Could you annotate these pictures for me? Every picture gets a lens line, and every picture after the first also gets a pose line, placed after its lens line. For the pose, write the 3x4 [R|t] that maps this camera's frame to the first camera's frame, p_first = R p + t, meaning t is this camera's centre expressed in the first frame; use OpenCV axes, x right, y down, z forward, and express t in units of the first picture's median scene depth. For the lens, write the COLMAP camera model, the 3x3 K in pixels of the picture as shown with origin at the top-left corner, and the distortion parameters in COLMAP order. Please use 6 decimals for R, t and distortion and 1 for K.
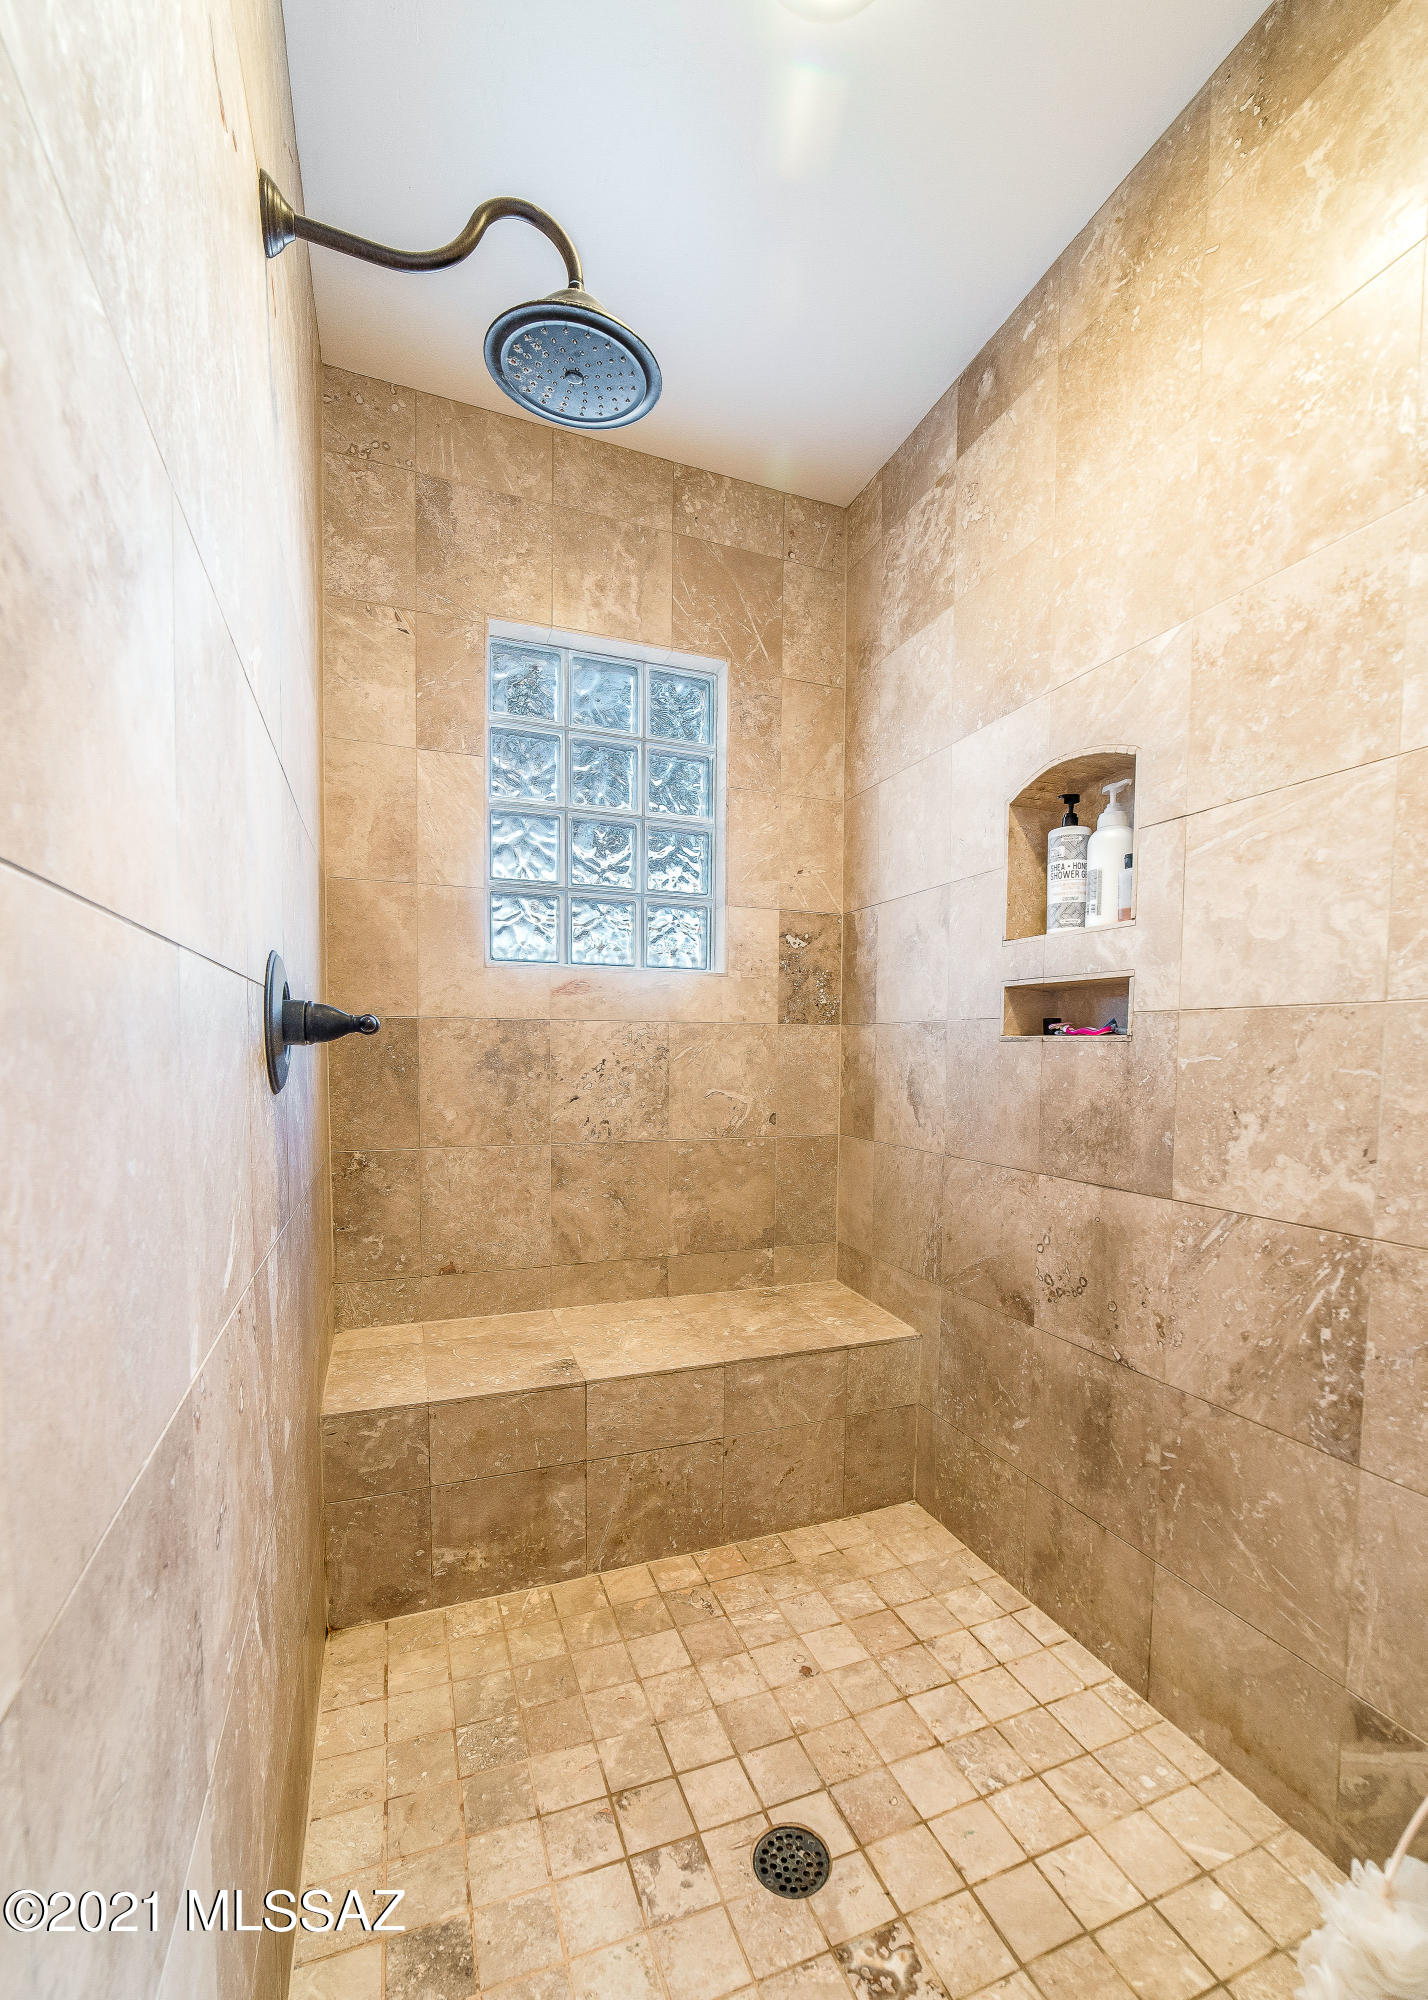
lens RADIAL K [[812.6, 0, 709.9], [0, 812.6, 1098.1], [0, 0, 1]] dist [-0.014642, 0.000732]
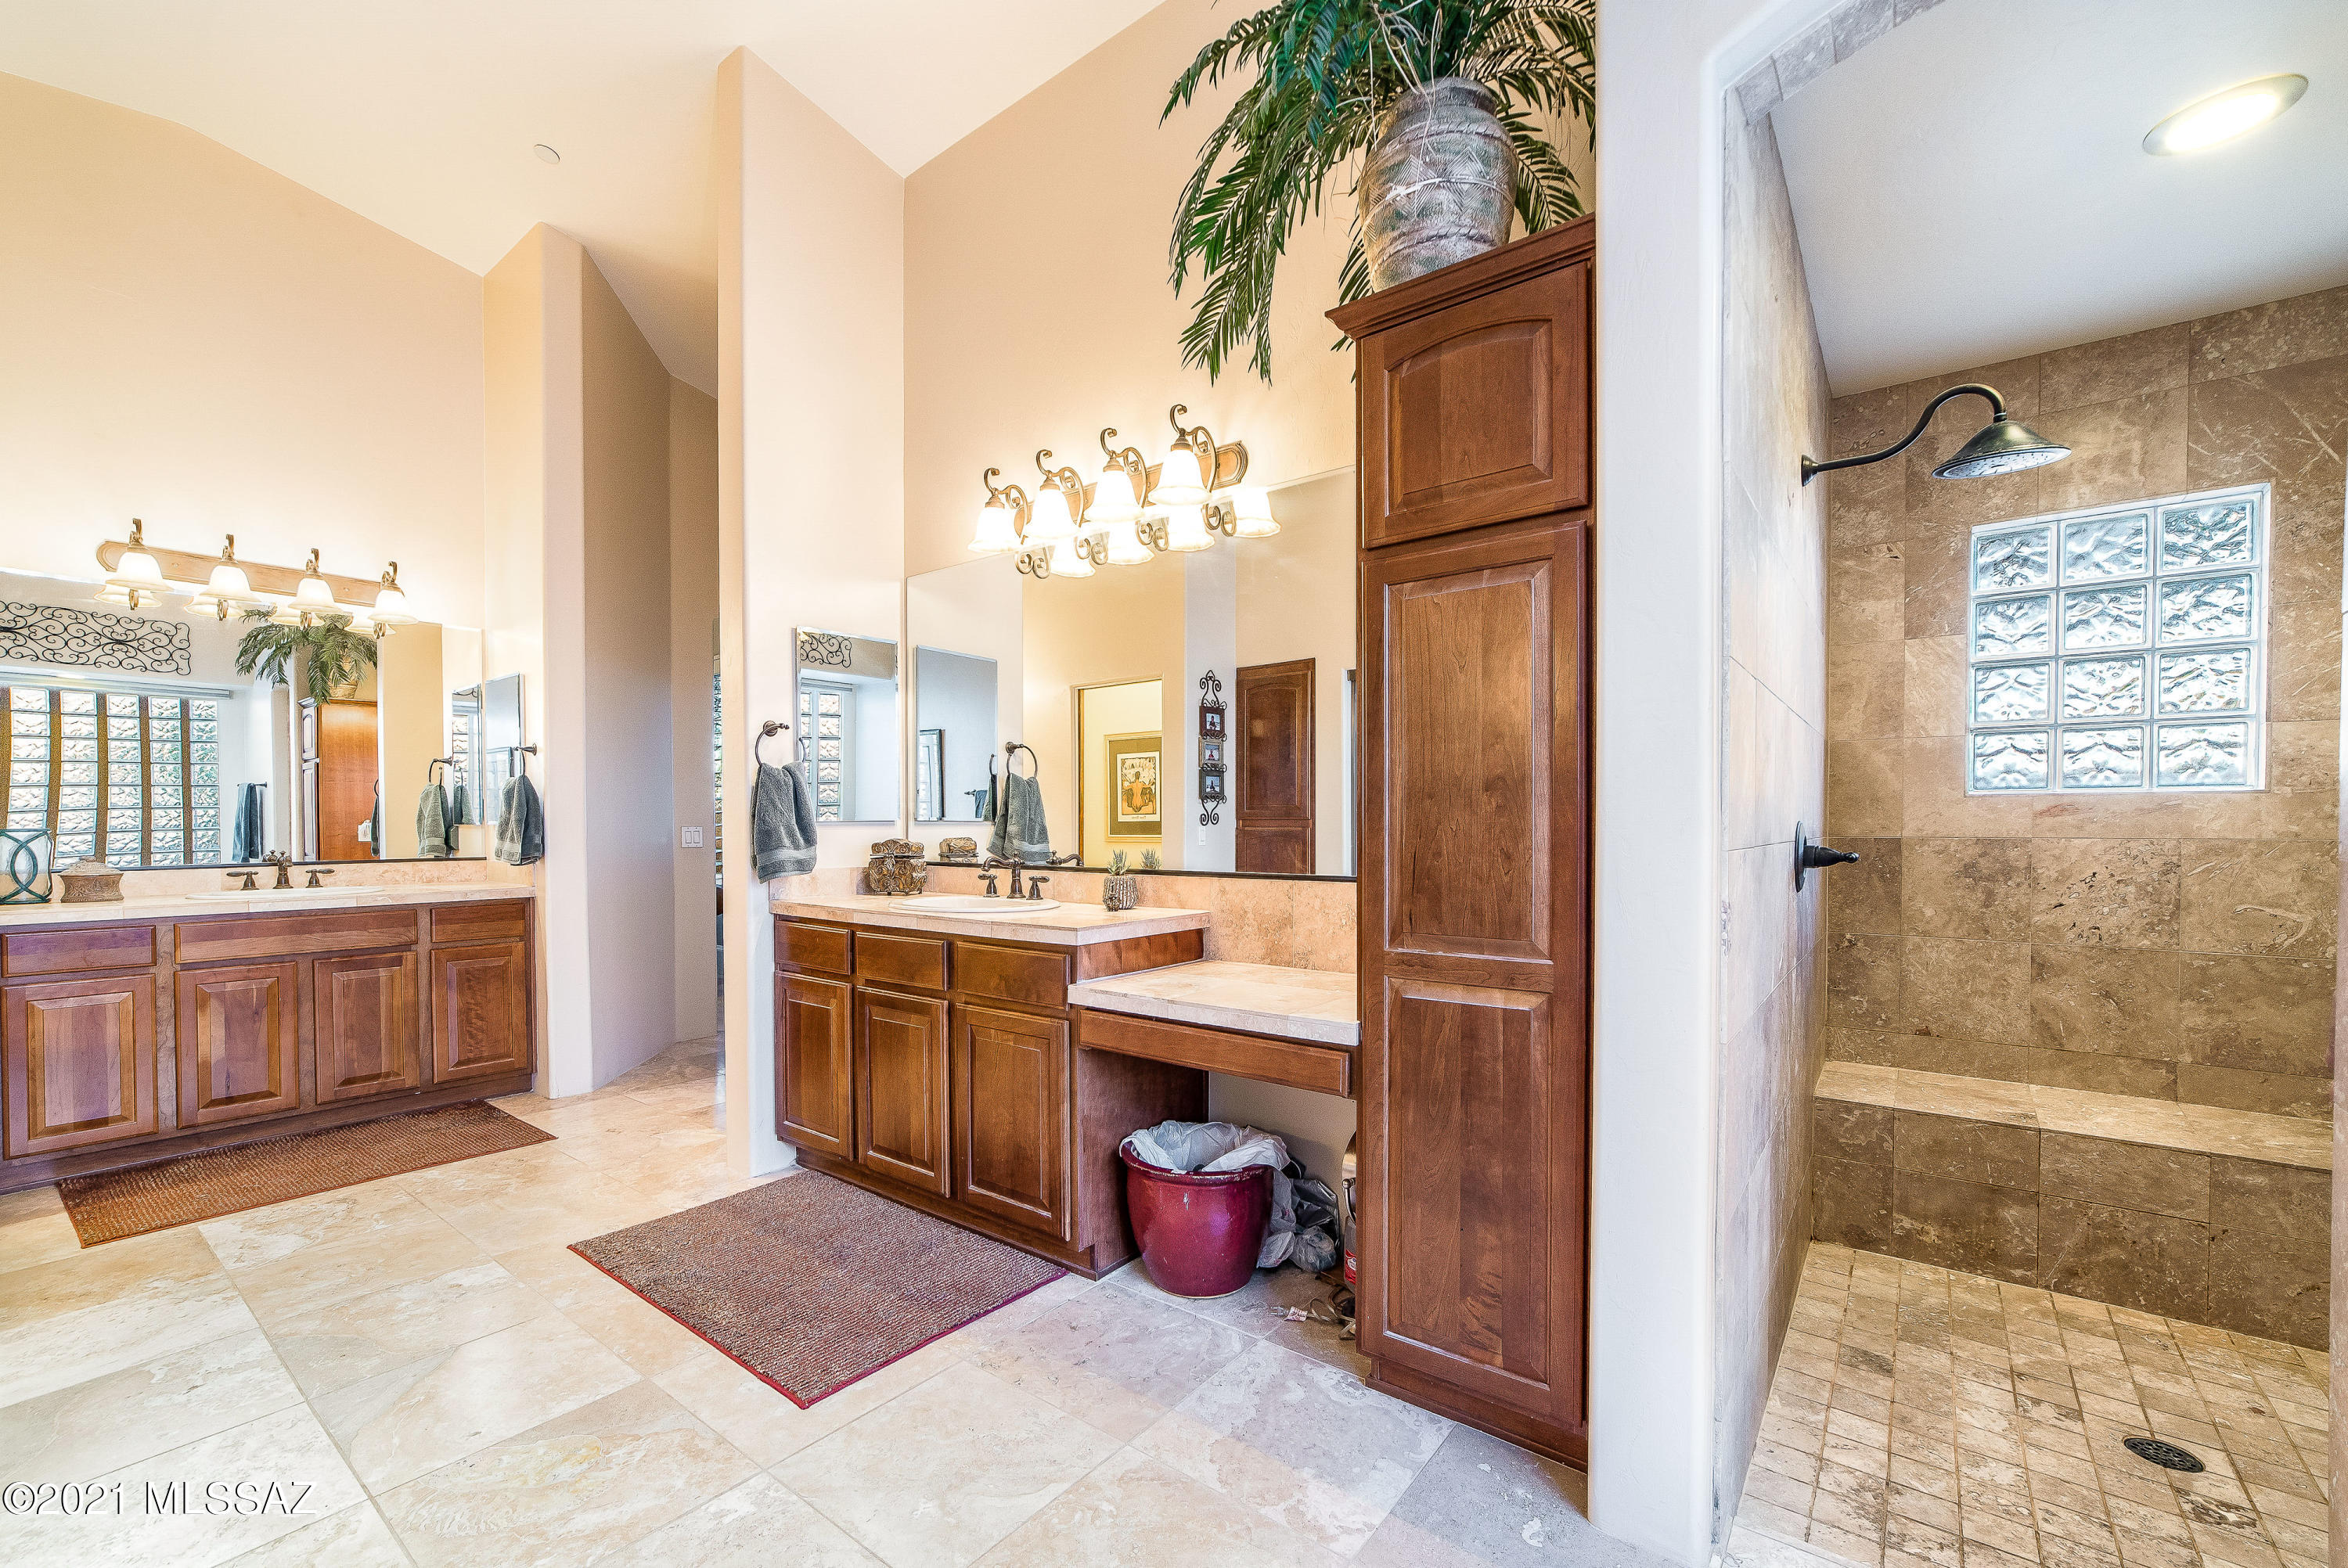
lens RADIAL K [[971.1, 0, 1145.8], [0, 971.1, 840.3], [0, 0, 1]] dist [-0.027707, 0.007771]
pose [[0.490729, 0.006708, -0.871286, 0.393948], [-0.044232, 0.998873, -0.017223, -0.011792], [0.870189, 0.046991, 0.490473, -0.838294]]
